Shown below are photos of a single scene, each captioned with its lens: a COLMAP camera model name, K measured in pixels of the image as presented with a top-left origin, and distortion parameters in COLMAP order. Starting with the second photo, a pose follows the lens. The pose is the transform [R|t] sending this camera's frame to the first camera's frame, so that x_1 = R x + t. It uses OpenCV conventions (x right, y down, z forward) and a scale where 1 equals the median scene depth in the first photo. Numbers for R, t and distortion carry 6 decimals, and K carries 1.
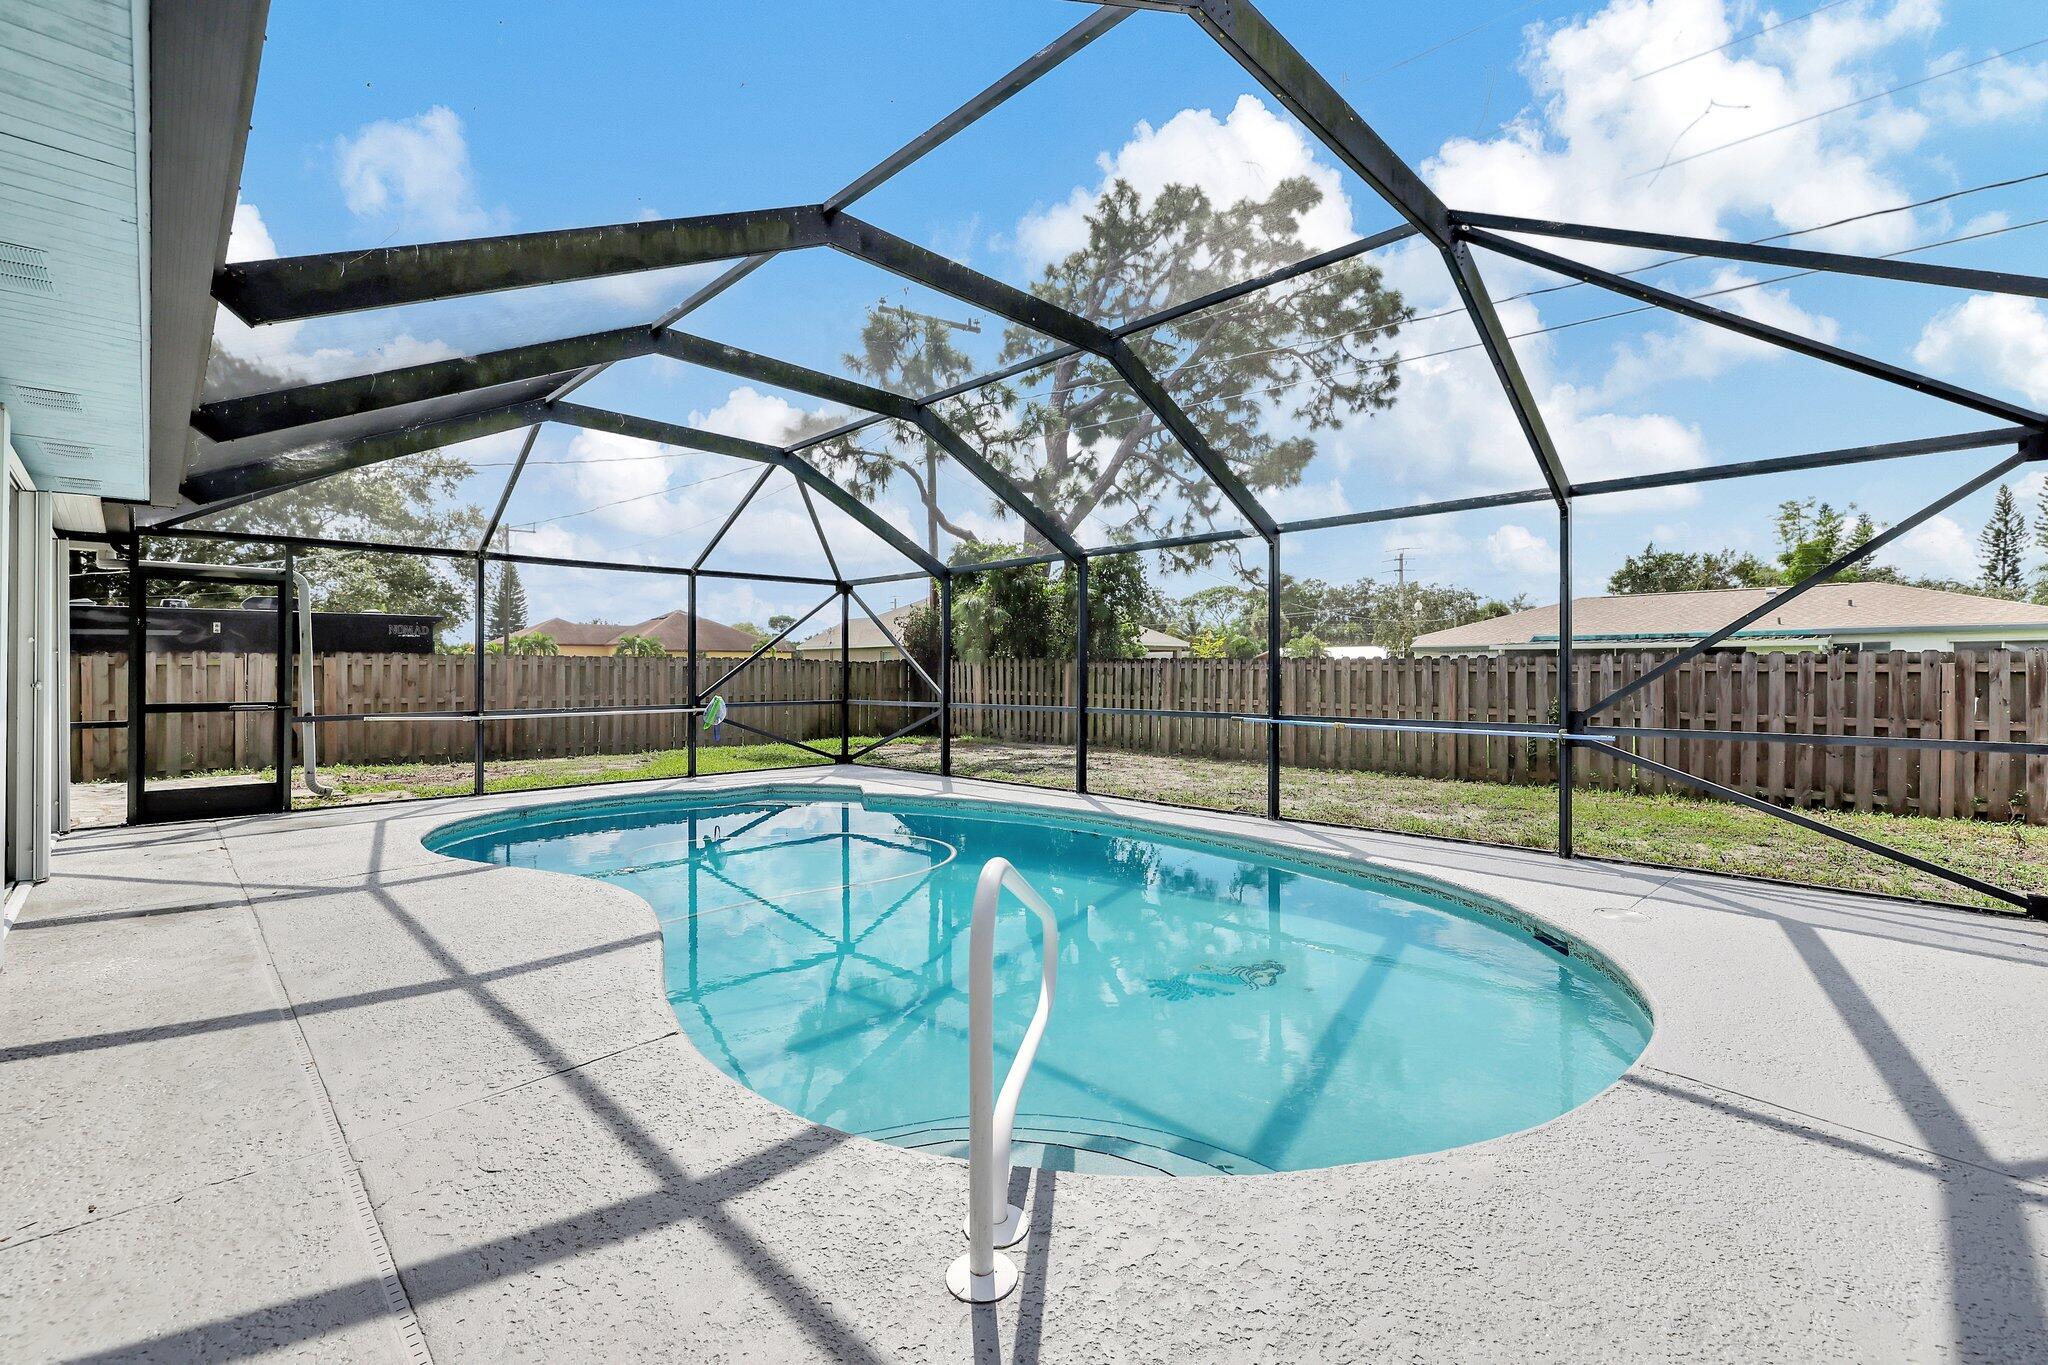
lens RADIAL K [[879.4, 0, 1024.0], [0, 879.4, 682.5], [0, 0, 1]] dist [-0.000922, 0.000016]
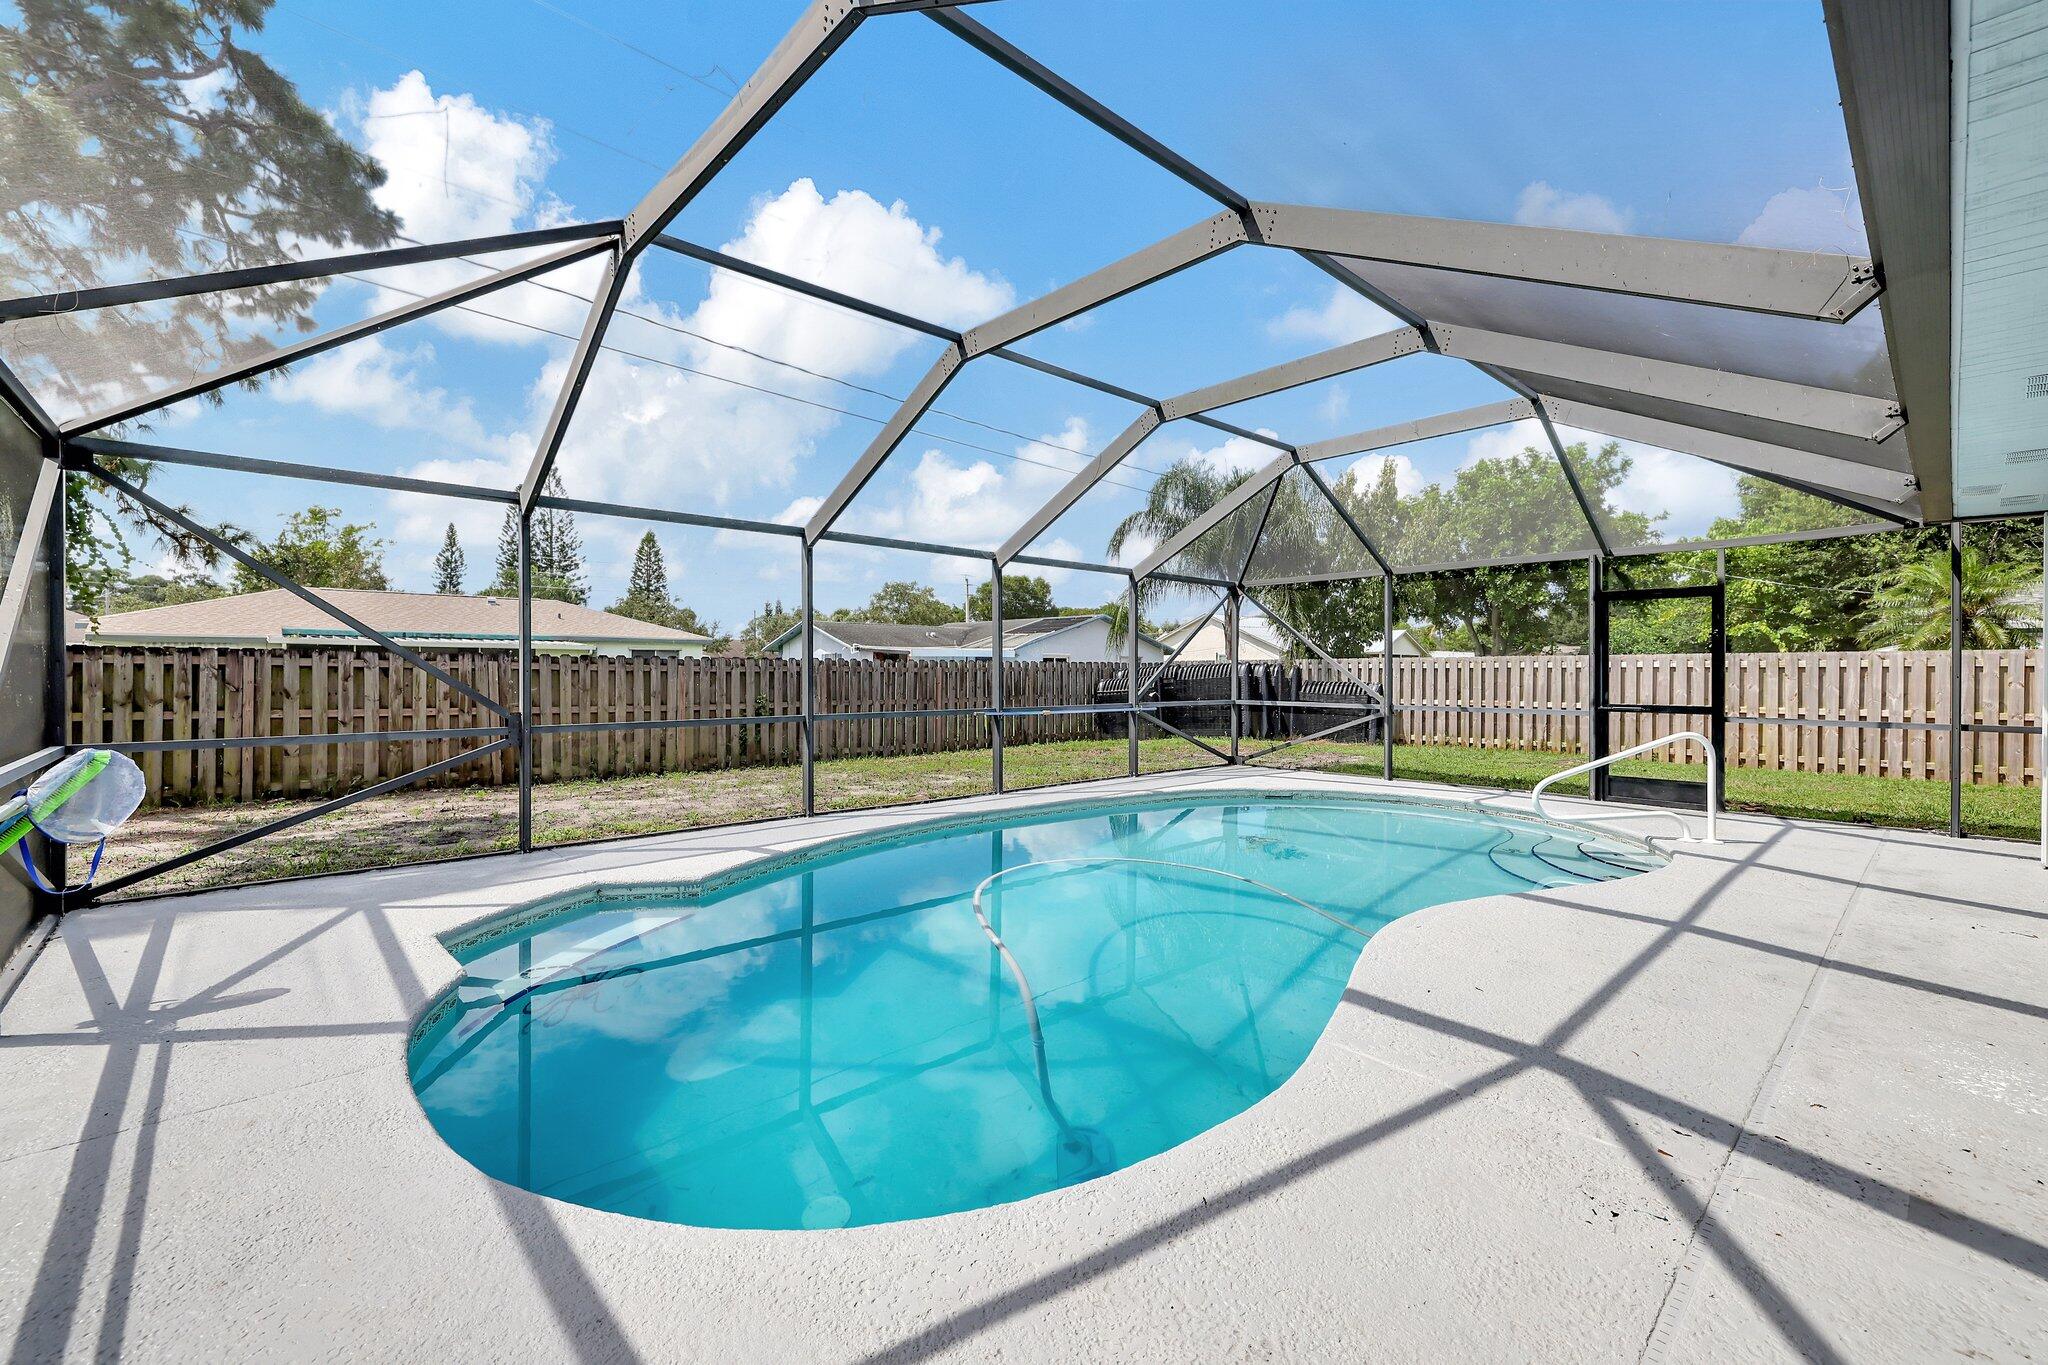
lens RADIAL K [[856.0, 0, 1024.0], [0, 856.0, 682.5], [0, 0, 1]] dist [-0.000180, -0.000186]
pose [[0.044020, -0.013674, 0.998937, -0.523078], [0.008597, 0.999874, 0.013308, -0.008892], [-0.998994, 0.008002, 0.044132, 0.520315]]
